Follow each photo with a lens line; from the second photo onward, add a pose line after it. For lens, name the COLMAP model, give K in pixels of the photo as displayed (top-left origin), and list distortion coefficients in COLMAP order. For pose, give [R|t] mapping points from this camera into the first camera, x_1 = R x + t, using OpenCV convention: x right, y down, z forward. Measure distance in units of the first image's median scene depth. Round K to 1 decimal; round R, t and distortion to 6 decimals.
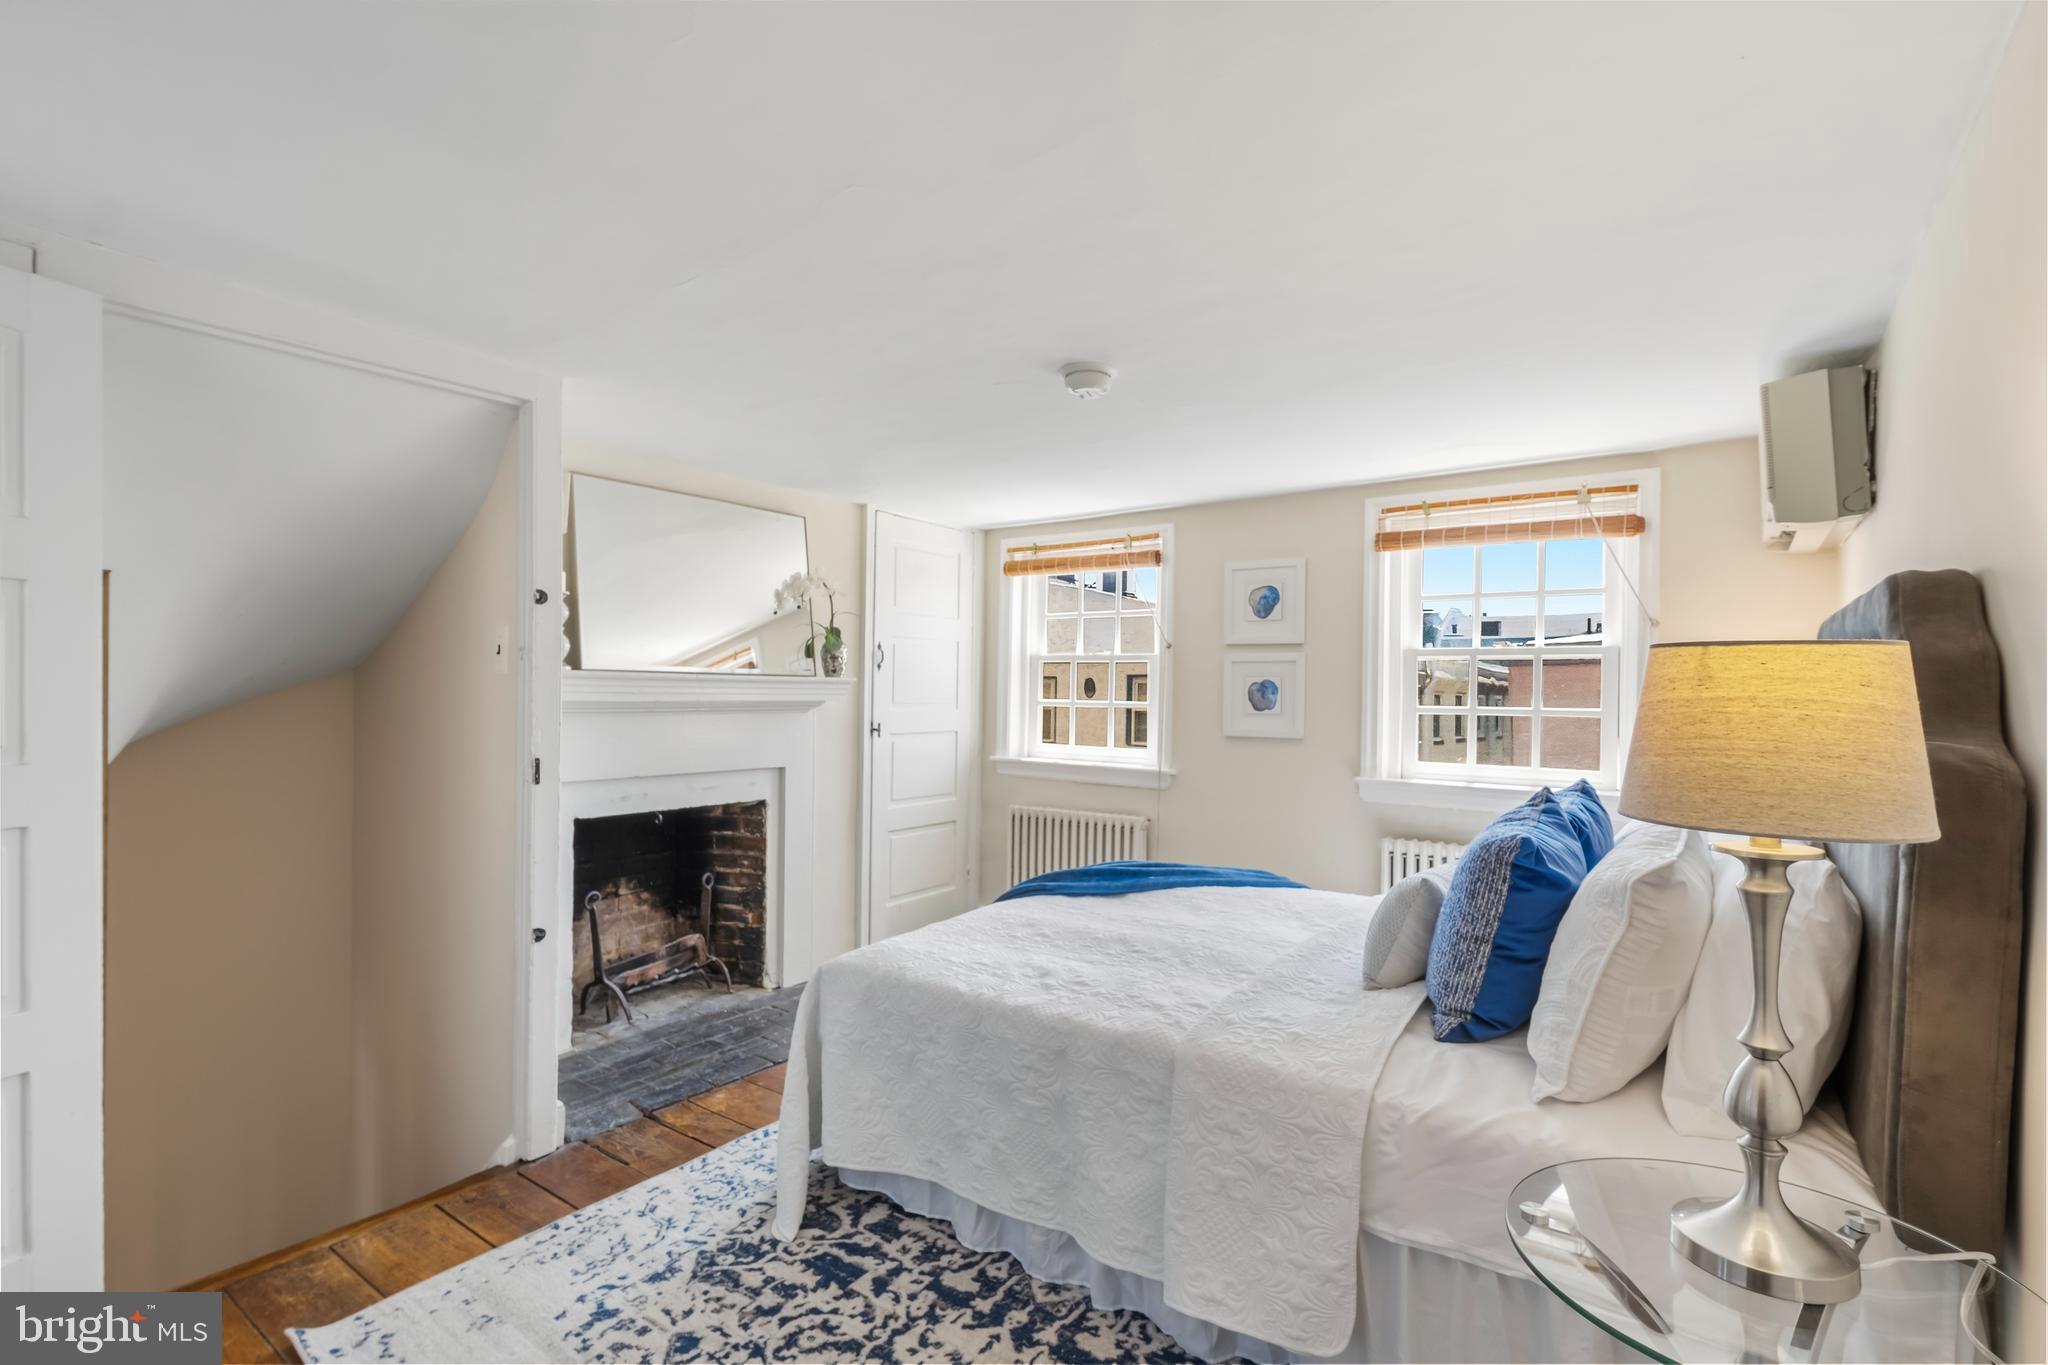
lens RADIAL K [[946.3, 0, 1030.4], [0, 946.3, 687.9], [0, 0, 1]] dist [-0.002521, 0.002601]
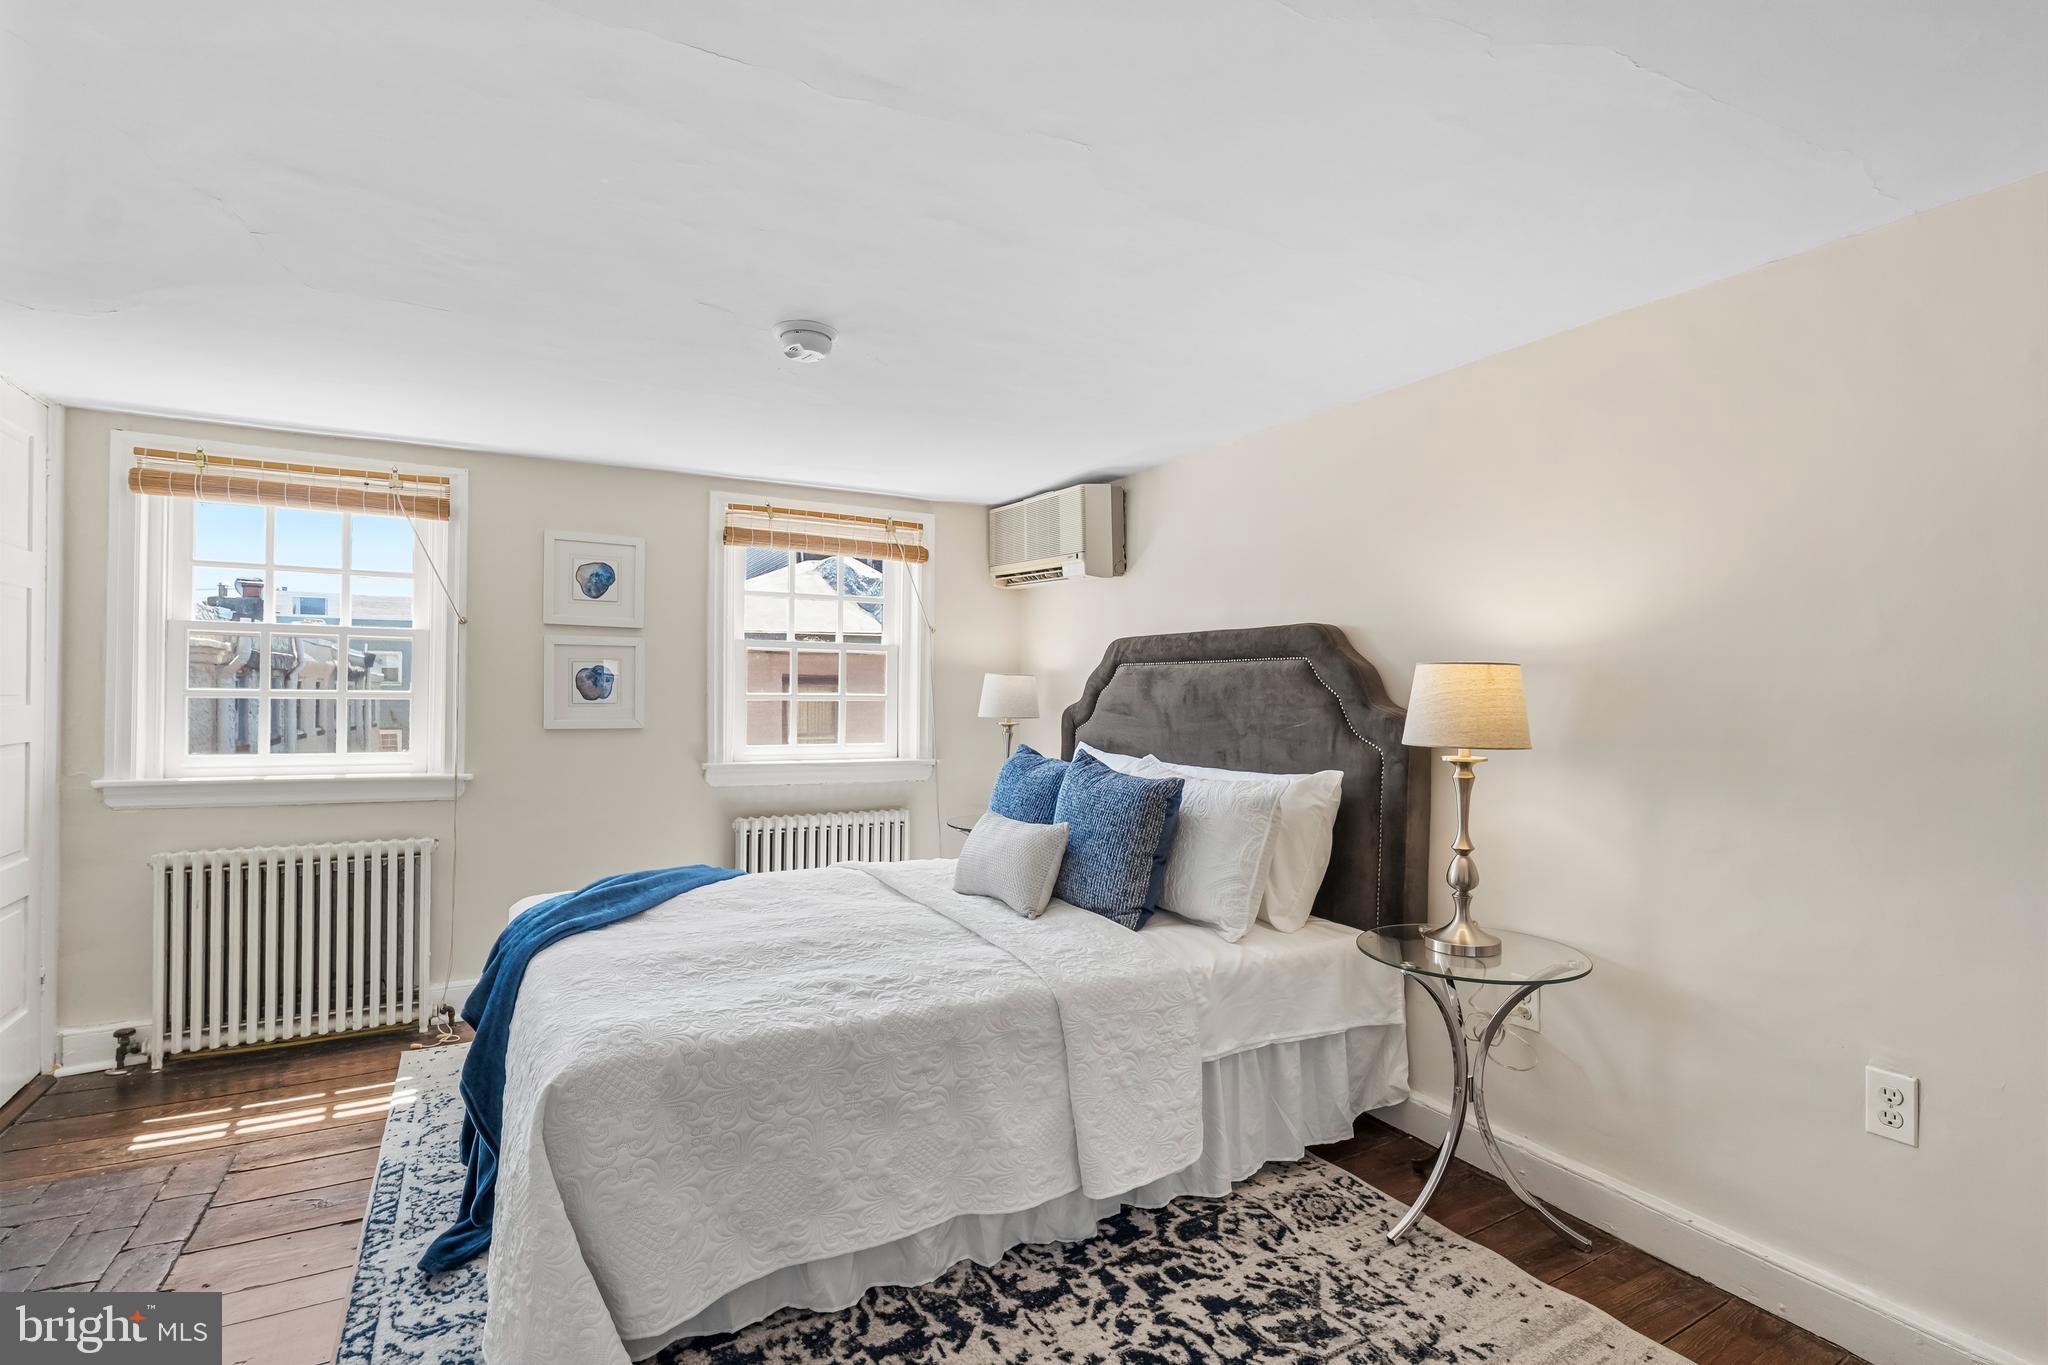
lens RADIAL K [[946.3, 0, 1023.5], [0, 946.3, 683.5], [0, 0, 1]] dist [-0.002521, 0.002601]
pose [[0.444172, 0.001774, 0.895940, -0.645684], [-0.011182, 0.999931, 0.003563, 0.001394], [-0.895872, -0.011601, 0.444162, 0.380419]]
